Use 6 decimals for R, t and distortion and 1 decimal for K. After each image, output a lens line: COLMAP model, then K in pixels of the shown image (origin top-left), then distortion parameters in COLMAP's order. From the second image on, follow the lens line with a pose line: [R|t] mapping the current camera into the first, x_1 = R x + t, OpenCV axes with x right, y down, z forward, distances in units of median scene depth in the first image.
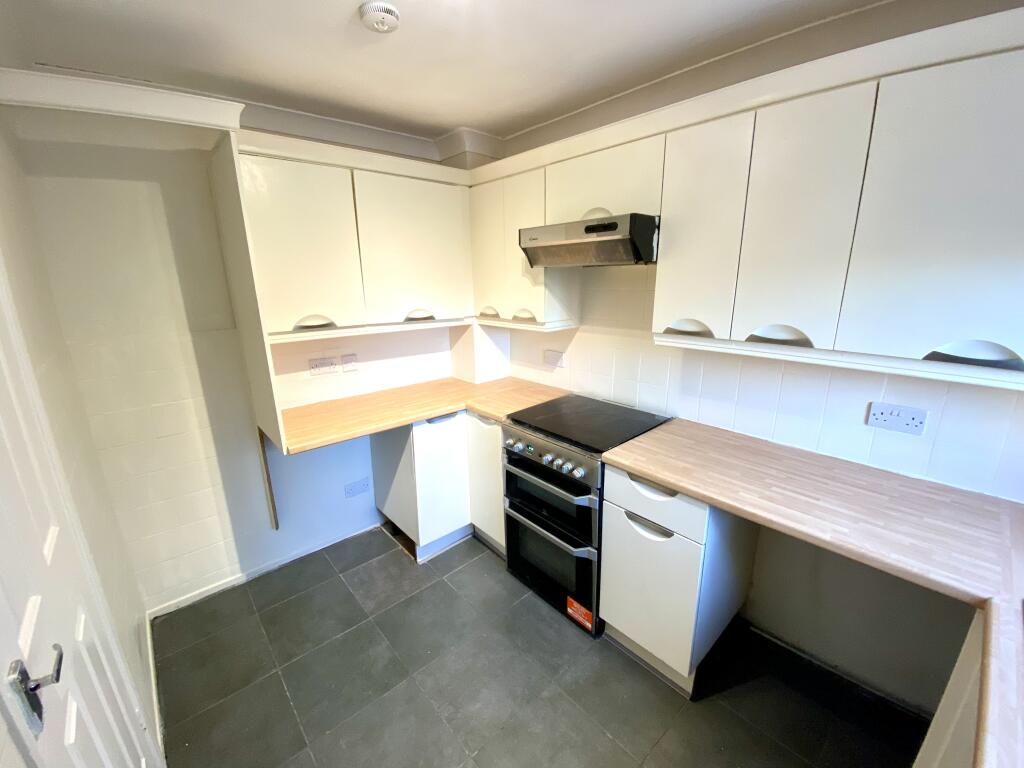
lens RADIAL K [[415.2, 0, 512.0], [0, 415.2, 384.0], [0, 0, 1]] dist [0.042378, -0.035113]
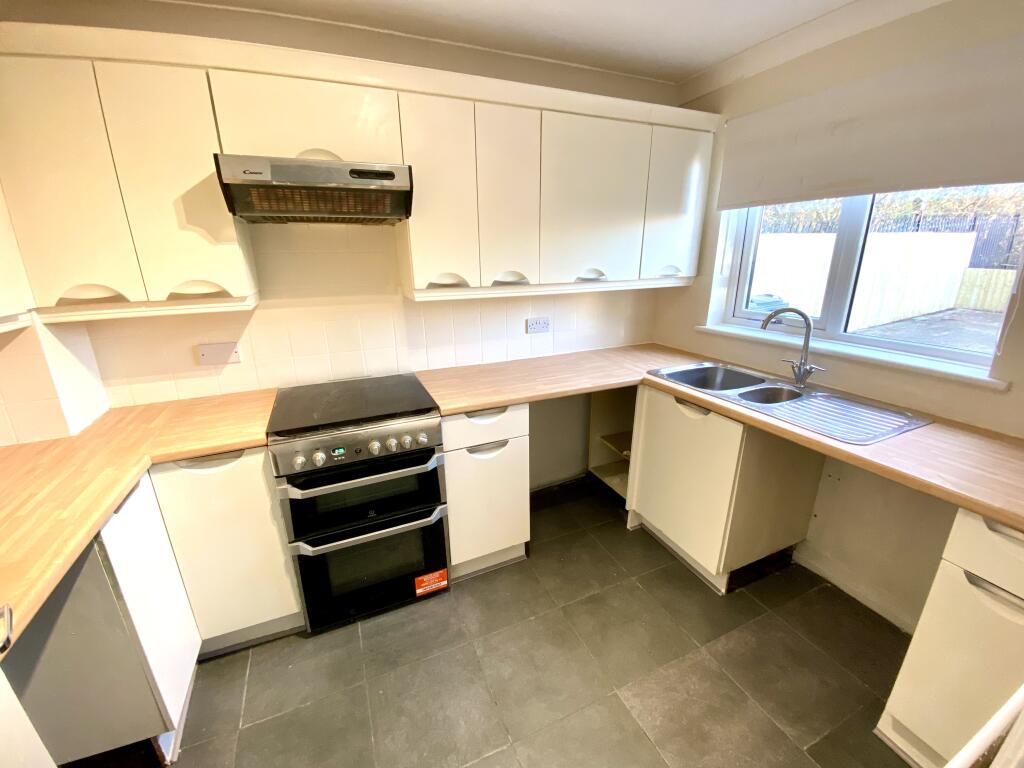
lens RADIAL K [[415.2, 0, 512.0], [0, 415.2, 384.0], [0, 0, 1]] dist [0.042378, -0.035113]
pose [[0.297063, -0.267884, 0.916511, -0.596325], [0.249832, 0.948209, 0.196173, -0.041129], [-0.921595, 0.170698, 0.348603, 0.435726]]
